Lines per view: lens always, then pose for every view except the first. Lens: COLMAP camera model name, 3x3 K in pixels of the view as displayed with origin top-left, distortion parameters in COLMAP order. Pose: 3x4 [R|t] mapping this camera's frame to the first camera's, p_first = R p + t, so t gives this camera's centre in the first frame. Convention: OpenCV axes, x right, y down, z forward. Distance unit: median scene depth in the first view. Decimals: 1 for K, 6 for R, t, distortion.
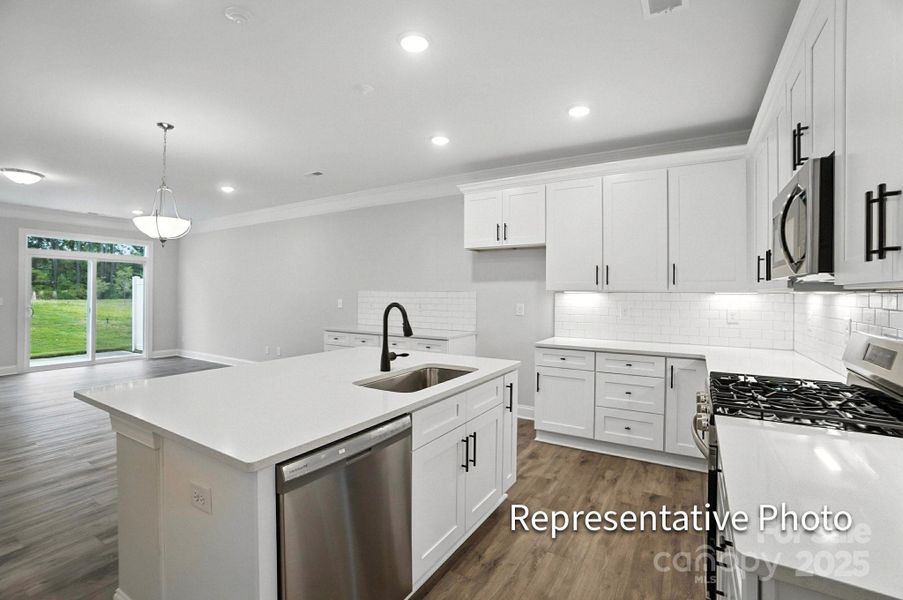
lens RADIAL K [[404.8, 0, 446.4], [0, 404.8, 293.6], [0, 0, 1]] dist [-0.054539, 0.017318]
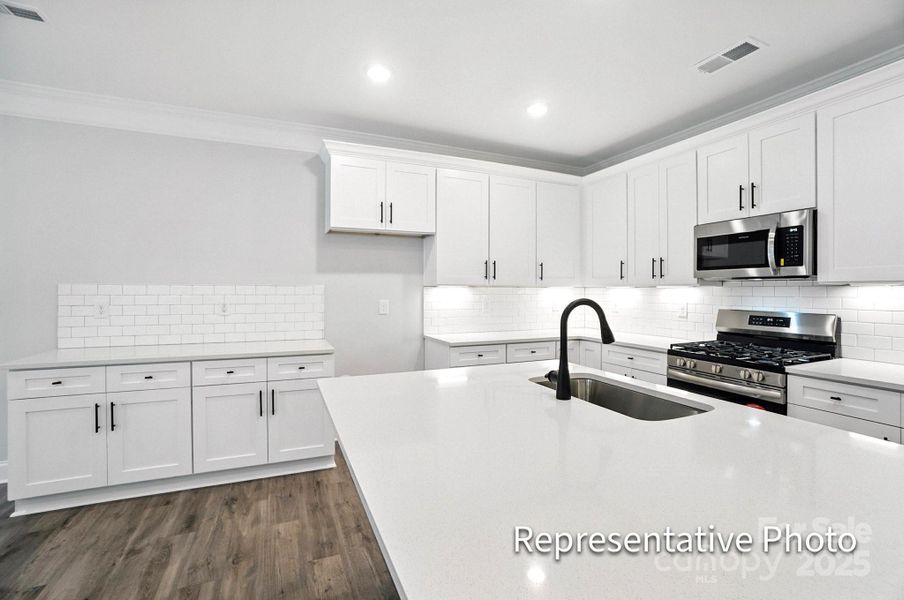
lens RADIAL K [[405.2, 0, 448.9], [0, 405.2, 292.1], [0, 0, 1]] dist [-0.054539, 0.017318]
pose [[0.574460, -0.008557, 0.818488, -0.559139], [0.002571, 0.999959, 0.008650, 0.001950], [-0.818529, -0.002865, 0.574458, 0.519549]]
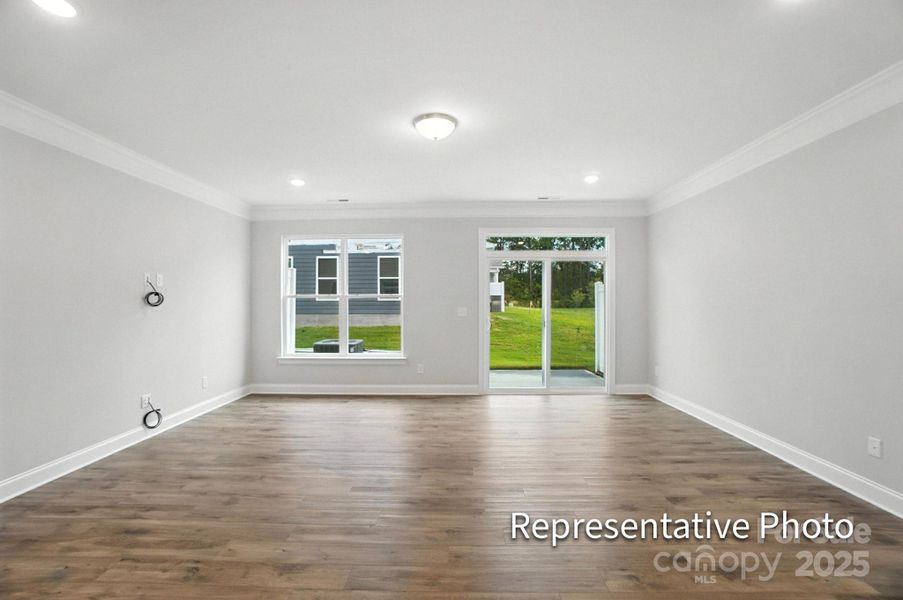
lens RADIAL K [[404.8, 0, 453.5], [0, 404.8, 297.9], [0, 0, 1]] dist [-0.054539, 0.017318]
pose [[0.510023, -0.014654, -0.860036, -0.640818], [0.007017, 0.999892, -0.012876, -0.002527], [0.860132, 0.000532, 0.510071, 0.895009]]
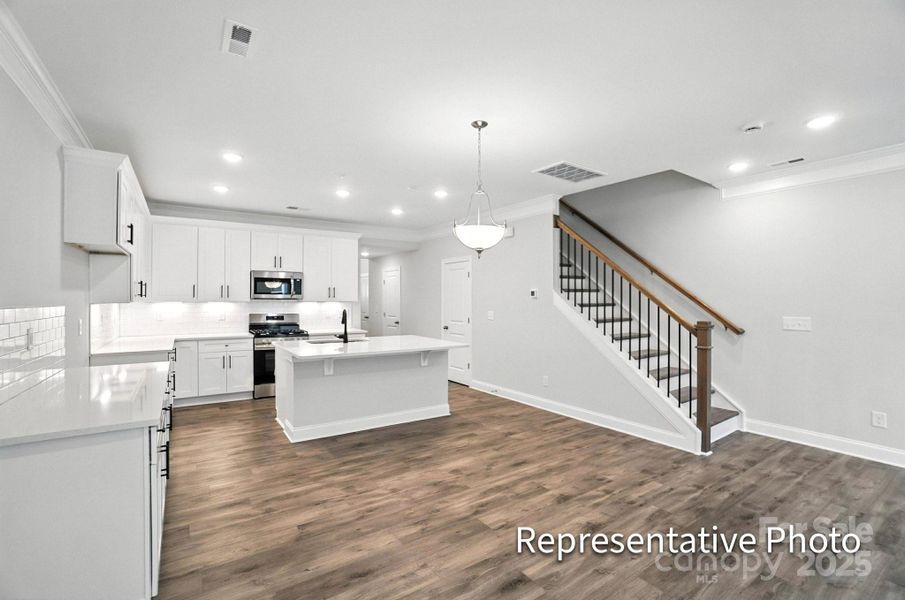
lens RADIAL K [[405.6, 0, 447.9], [0, 405.6, 299.1], [0, 0, 1]] dist [-0.054539, 0.017318]
pose [[-0.908617, -0.008214, 0.417551, -0.998751], [-0.007855, 0.999966, 0.002577, -0.026942], [-0.417558, -0.000938, -0.908650, 1.794988]]
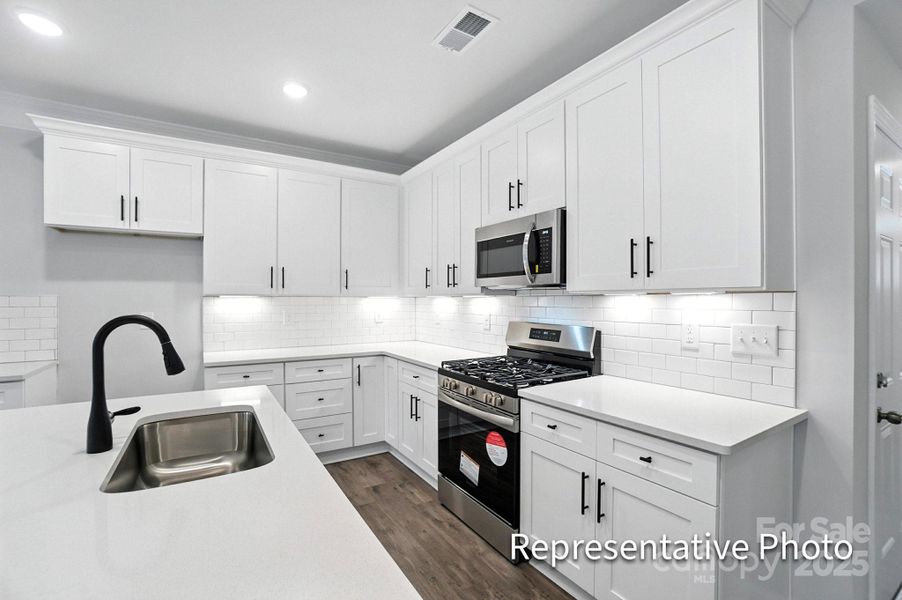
lens RADIAL K [[404.3, 0, 450.2], [0, 404.3, 302.8], [0, 0, 1]] dist [-0.054539, 0.017318]
pose [[0.447279, -0.013072, 0.894299, -0.262359], [0.003765, 0.999912, 0.012733, 0.001260], [-0.894387, -0.002328, 0.447289, 0.262539]]
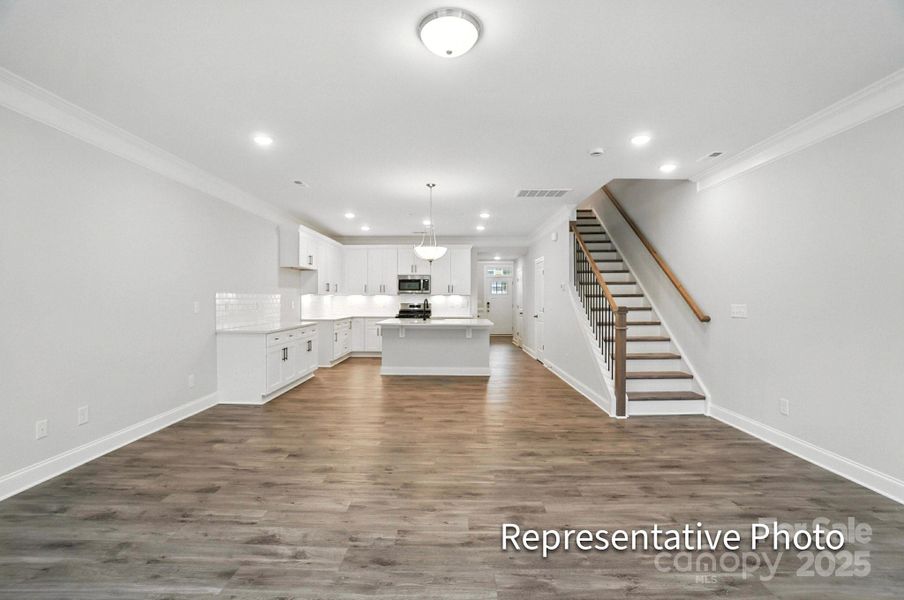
lens RADIAL K [[405.2, 0, 447.8], [0, 405.2, 298.1], [0, 0, 1]] dist [-0.054539, 0.017318]
pose [[-0.505957, -0.006687, 0.862533, -2.020090], [-0.003795, 0.999978, 0.005526, -0.001080], [-0.862550, -0.000478, -0.505971, 1.662041]]
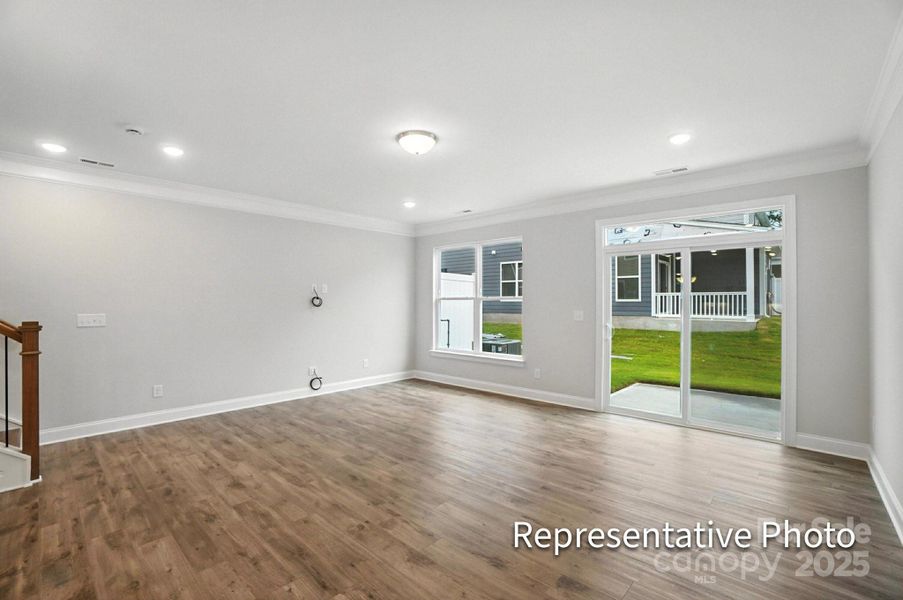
lens RADIAL K [[404.8, 0, 451.8], [0, 404.8, 298.2], [0, 0, 1]] dist [-0.054539, 0.017318]
pose [[-0.191049, -0.015160, -0.981463, -0.502508], [0.000041, 0.999881, -0.015452, -0.008187], [0.981580, -0.002992, -0.191026, 1.616967]]
